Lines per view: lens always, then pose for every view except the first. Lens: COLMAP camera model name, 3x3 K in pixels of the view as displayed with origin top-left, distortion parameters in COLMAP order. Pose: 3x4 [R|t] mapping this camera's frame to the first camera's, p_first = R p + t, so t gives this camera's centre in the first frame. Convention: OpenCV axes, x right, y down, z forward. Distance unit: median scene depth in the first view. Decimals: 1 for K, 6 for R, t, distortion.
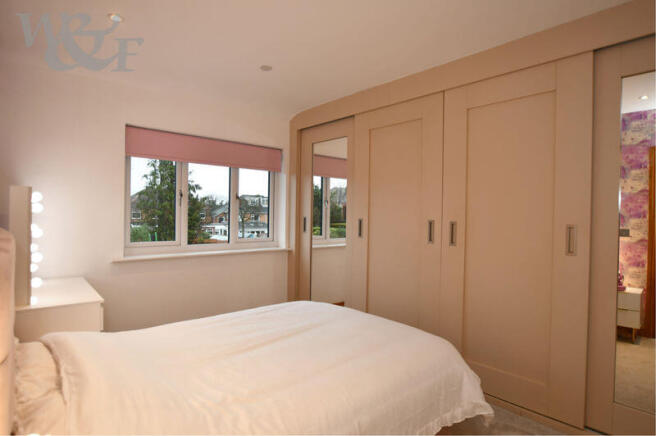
lens RADIAL K [[324.7, 0, 328.0], [0, 324.7, 218.0], [0, 0, 1]] dist [-0.001234, -0.000153]
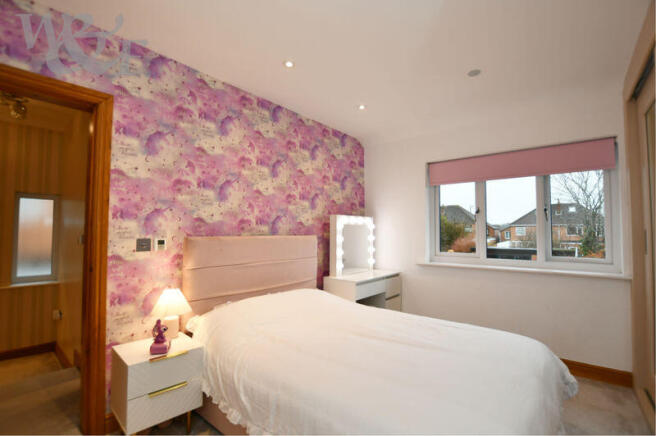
lens RADIAL K [[290.0, 0, 328.0], [0, 290.0, 218.0], [0, 0, 1]] dist [-0.017113, 0.000327]
pose [[0.215887, -0.058257, -0.974679, 0.440637], [-0.006120, 0.998118, -0.061013, 0.015264], [0.976399, 0.019137, 0.215124, 0.339053]]
